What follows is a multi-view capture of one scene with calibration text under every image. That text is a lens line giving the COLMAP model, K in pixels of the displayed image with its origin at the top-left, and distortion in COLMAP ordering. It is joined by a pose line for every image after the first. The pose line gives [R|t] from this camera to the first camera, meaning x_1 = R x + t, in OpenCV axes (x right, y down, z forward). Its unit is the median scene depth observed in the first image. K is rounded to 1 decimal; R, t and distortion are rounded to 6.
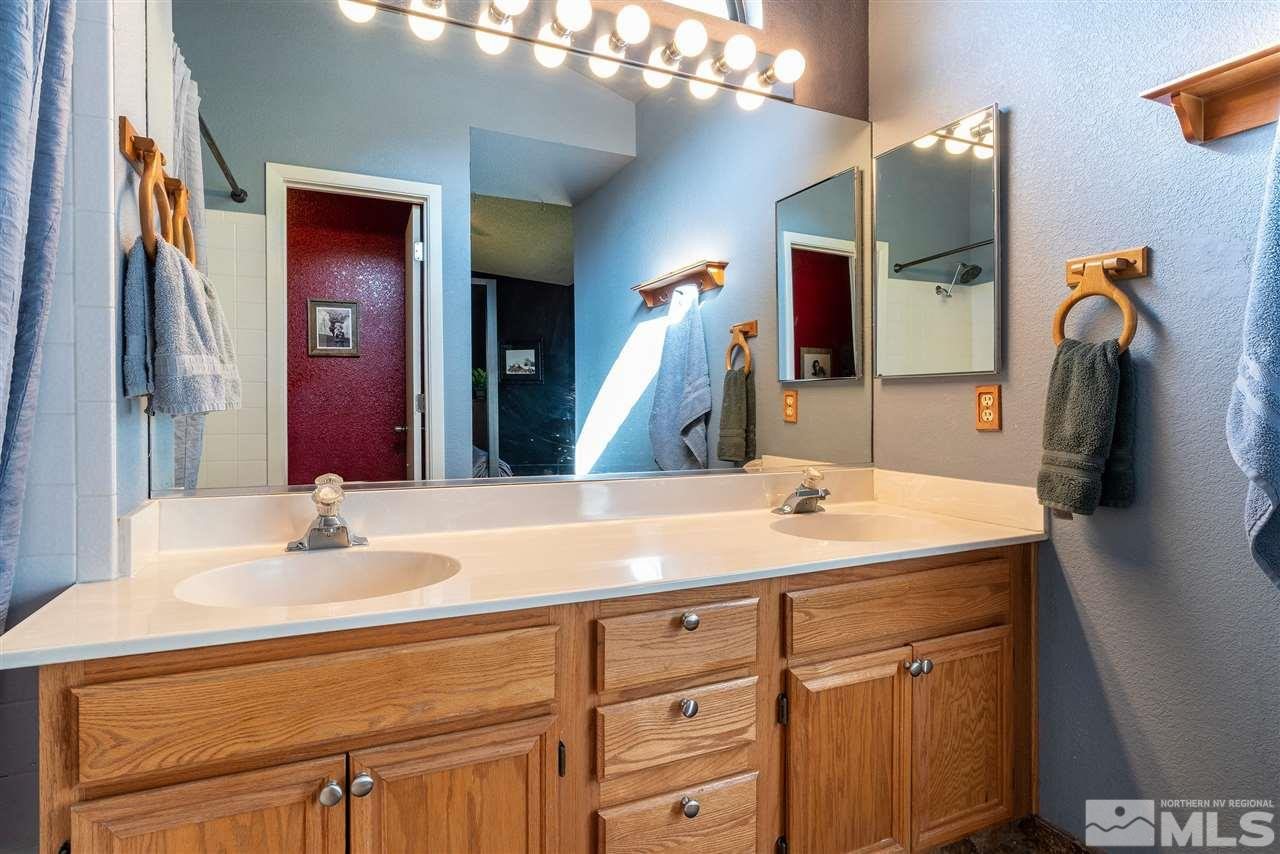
lens RADIAL K [[653.1, 0, 638.8], [0, 653.1, 406.5], [0, 0, 1]] dist [-0.005536, 0.006172]
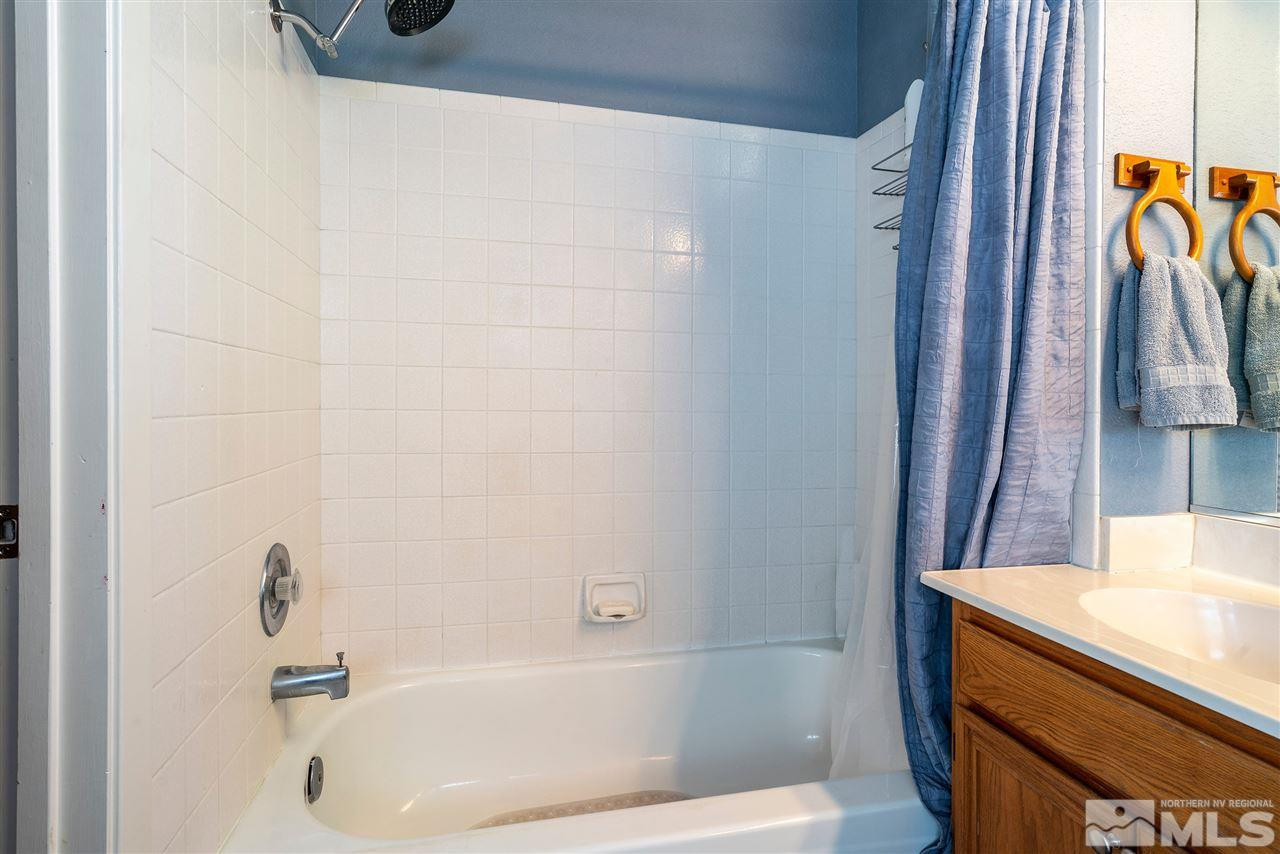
lens RADIAL K [[653.1, 0, 638.8], [0, 653.1, 406.5], [0, 0, 1]] dist [-0.005536, 0.006172]
pose [[-0.194834, -0.004345, -0.980827, 0.583470], [-0.012930, 0.999915, -0.001861, -0.006135], [0.980751, 0.012319, -0.194873, 0.563845]]
